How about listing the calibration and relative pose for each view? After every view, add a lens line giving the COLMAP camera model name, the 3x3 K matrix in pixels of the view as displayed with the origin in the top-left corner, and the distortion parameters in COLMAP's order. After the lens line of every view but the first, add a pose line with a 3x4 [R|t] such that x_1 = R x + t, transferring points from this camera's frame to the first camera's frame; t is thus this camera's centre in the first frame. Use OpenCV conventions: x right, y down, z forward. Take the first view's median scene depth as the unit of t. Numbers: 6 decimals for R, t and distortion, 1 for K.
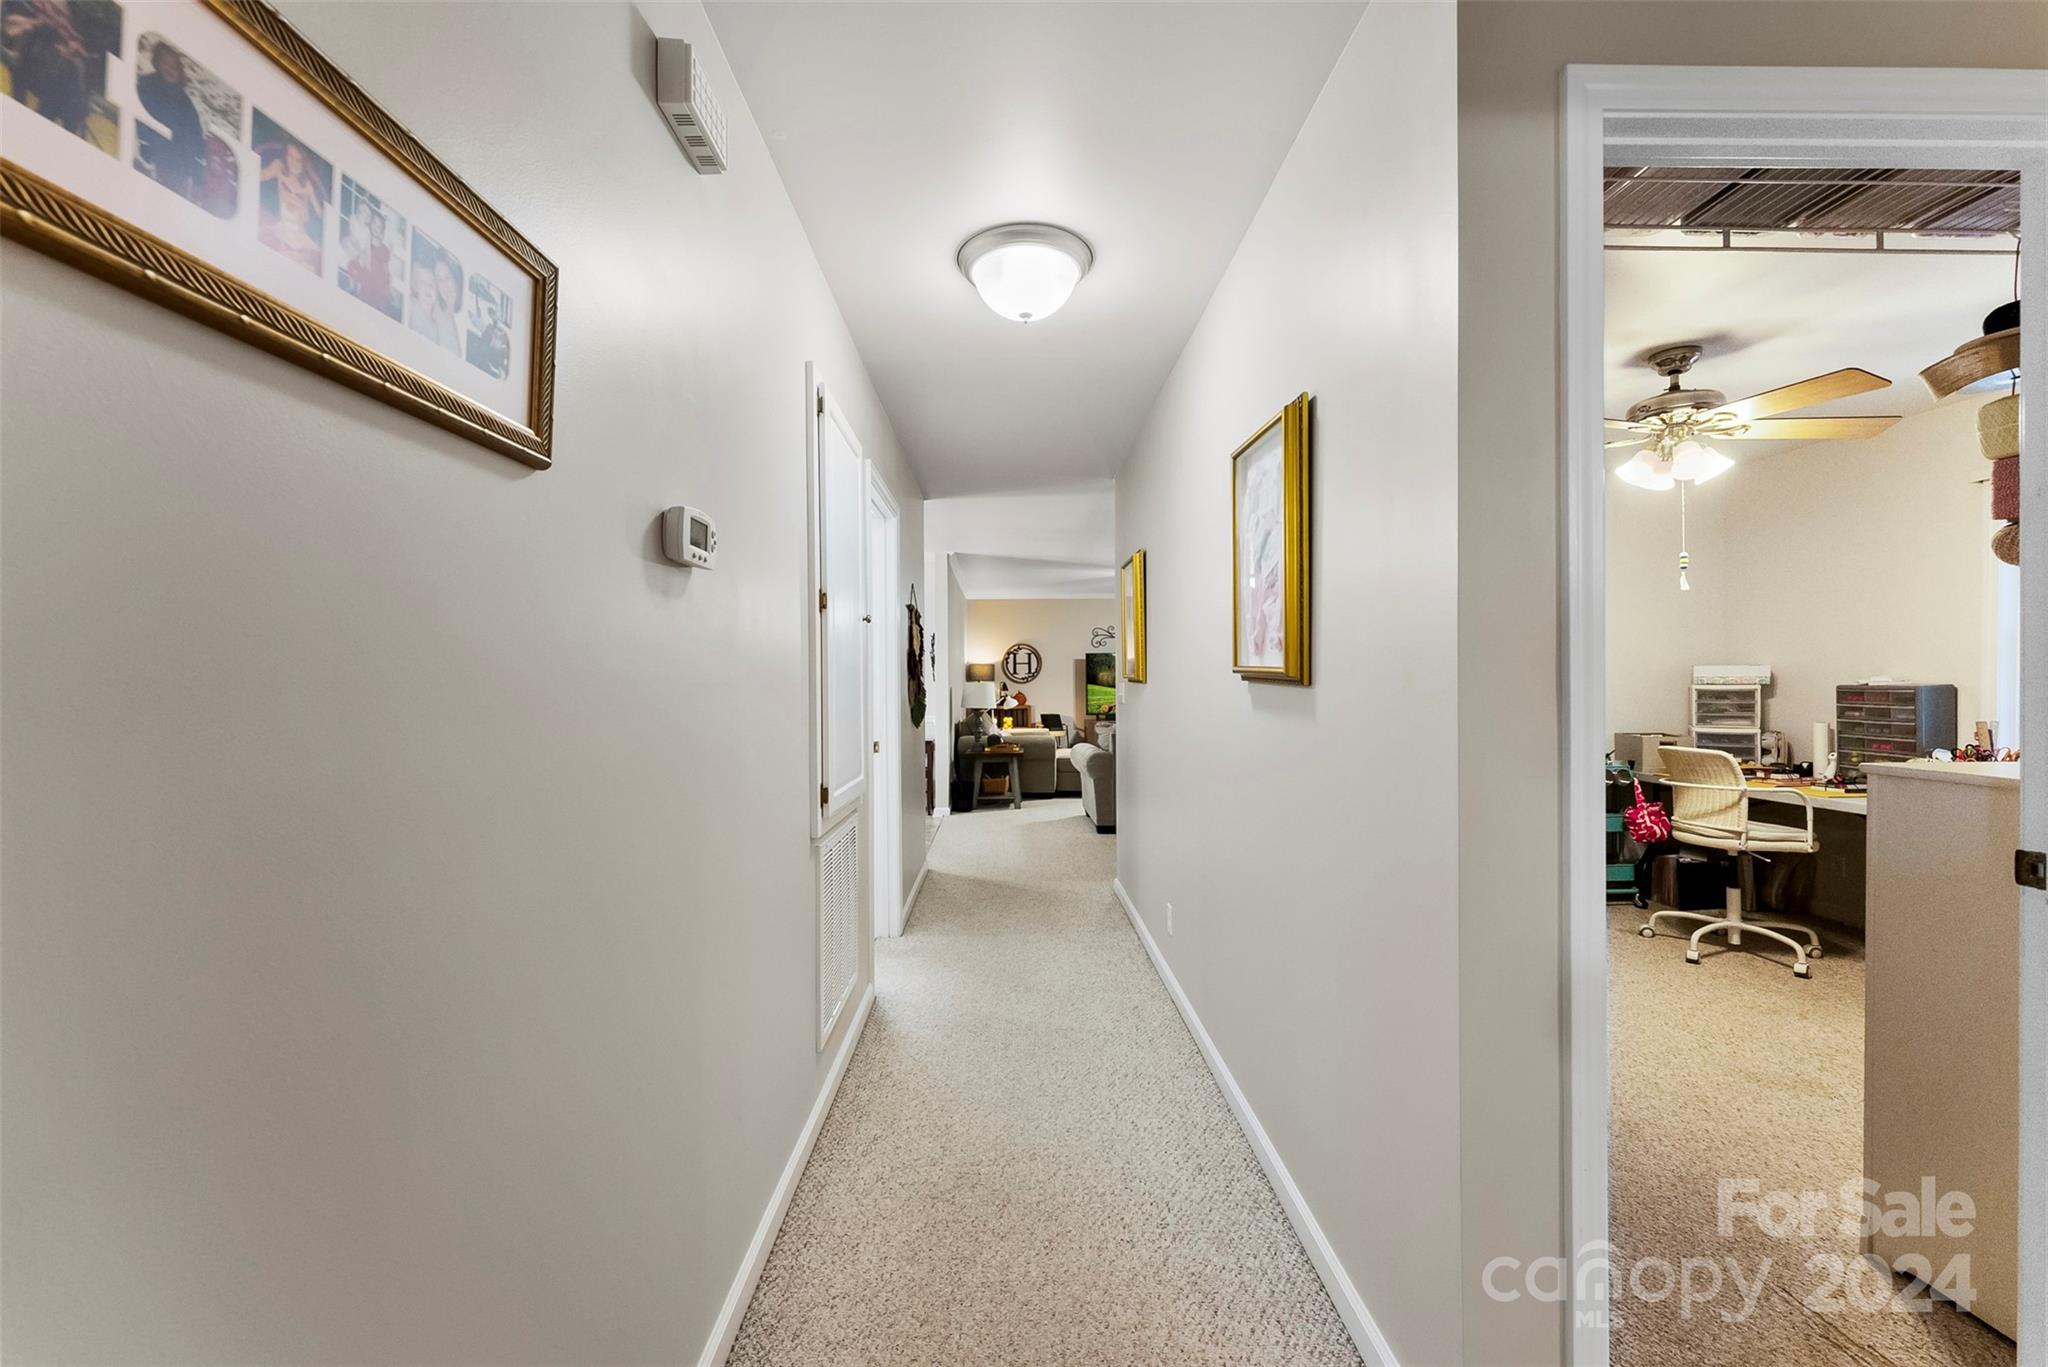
lens RADIAL K [[823.6, 0, 1013.0], [0, 823.6, 698.4], [0, 0, 1]] dist [-0.002803, 0.000109]
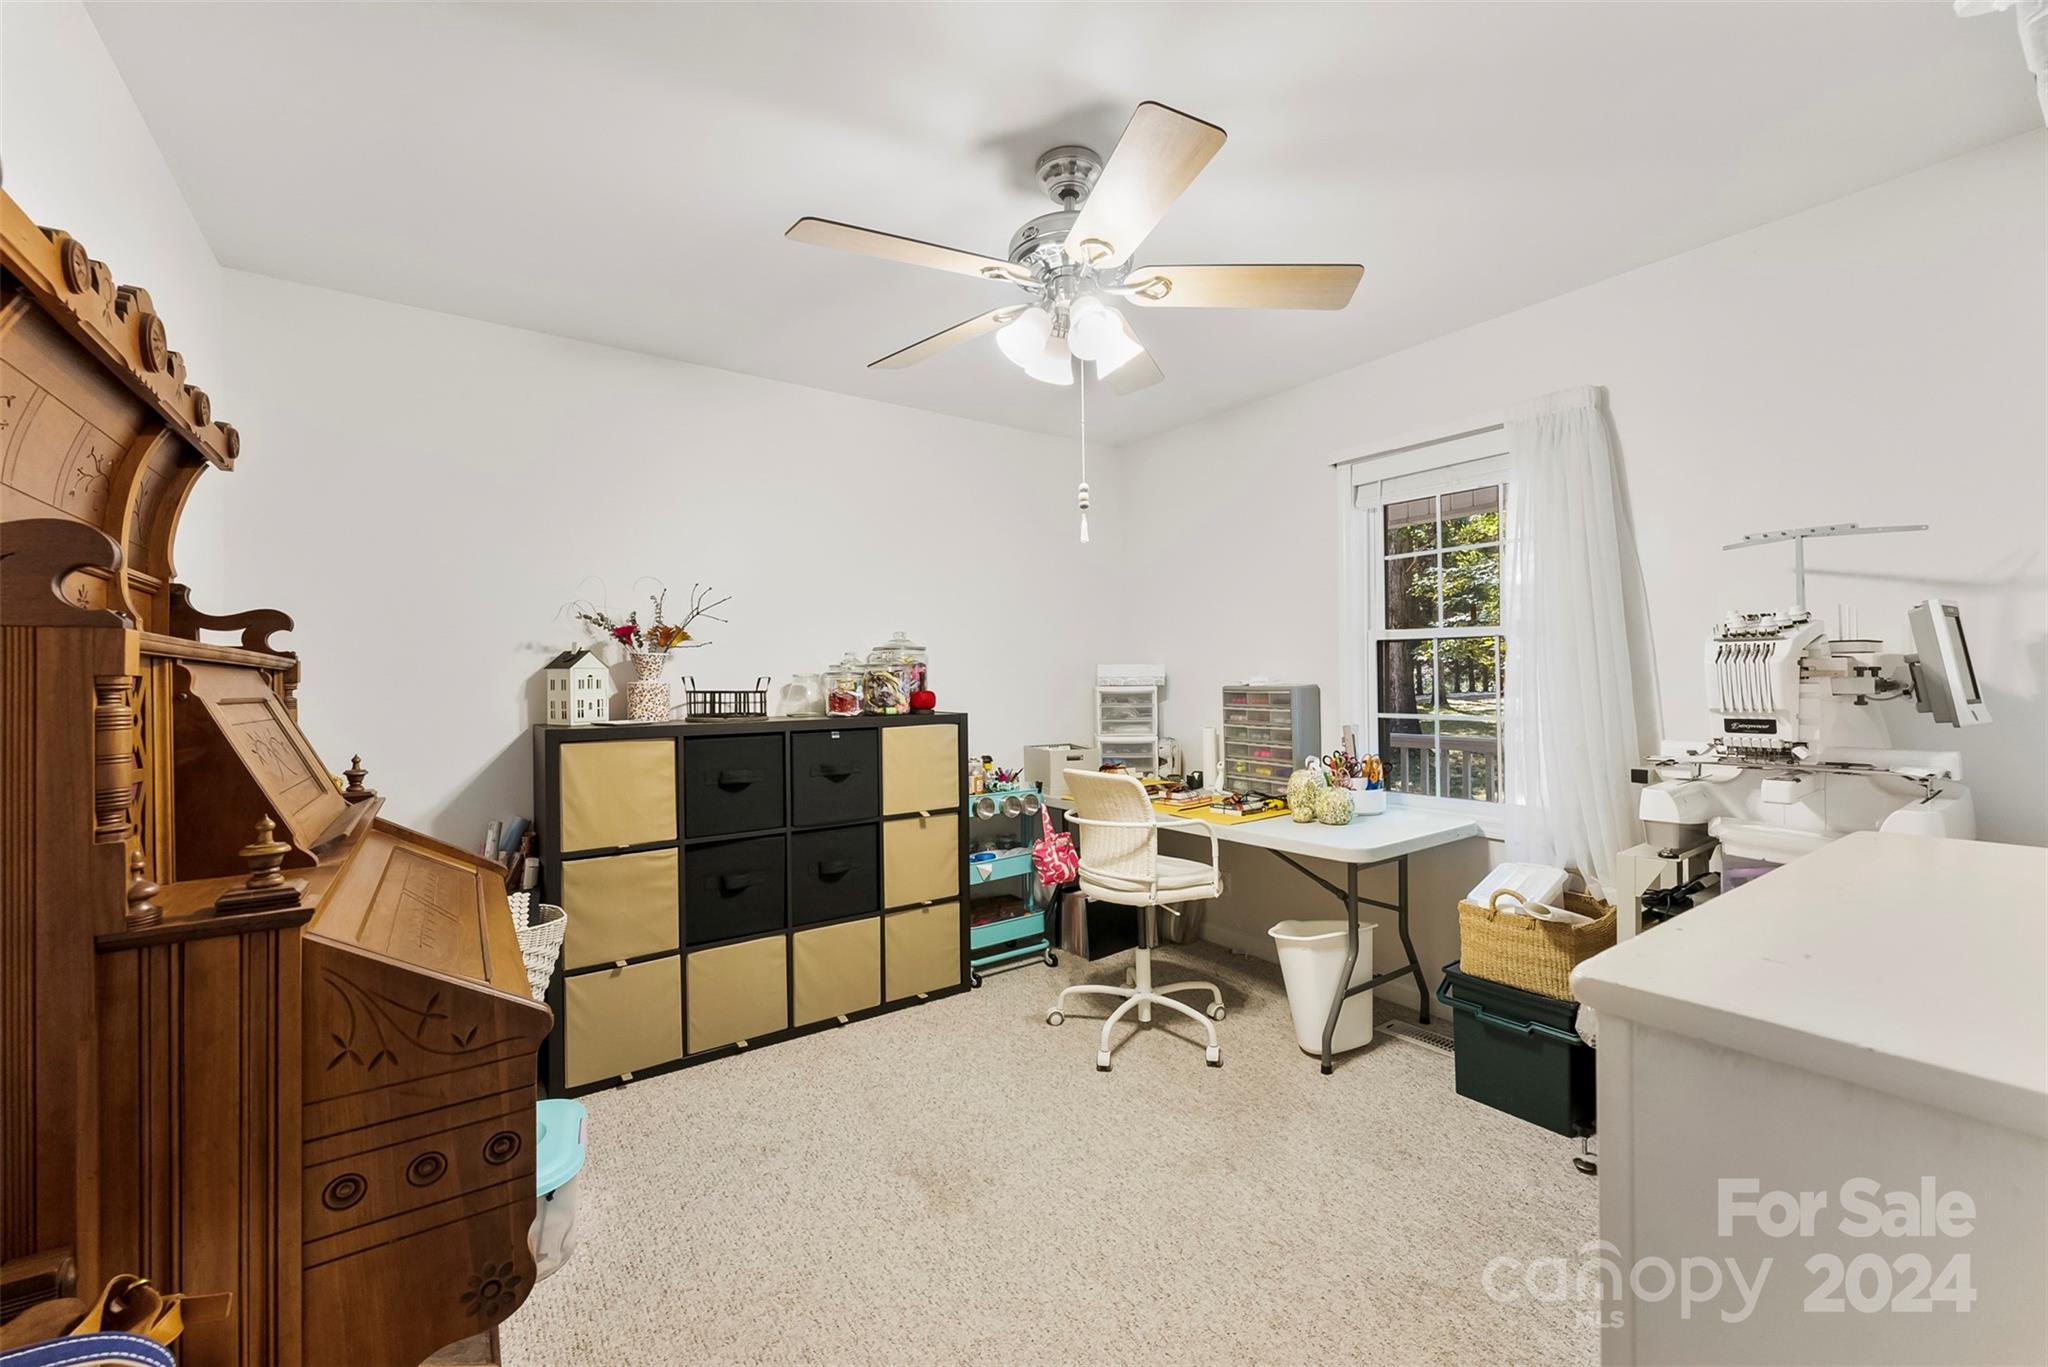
lens RADIAL K [[823.6, 0, 1034.1], [0, 823.6, 687.6], [0, 0, 1]] dist [-0.002803, 0.000109]
pose [[0.816083, -0.002675, 0.577929, 0.322028], [0.014252, 0.999778, -0.015497, -0.003460], [-0.577759, 0.020883, 0.815940, 0.392286]]
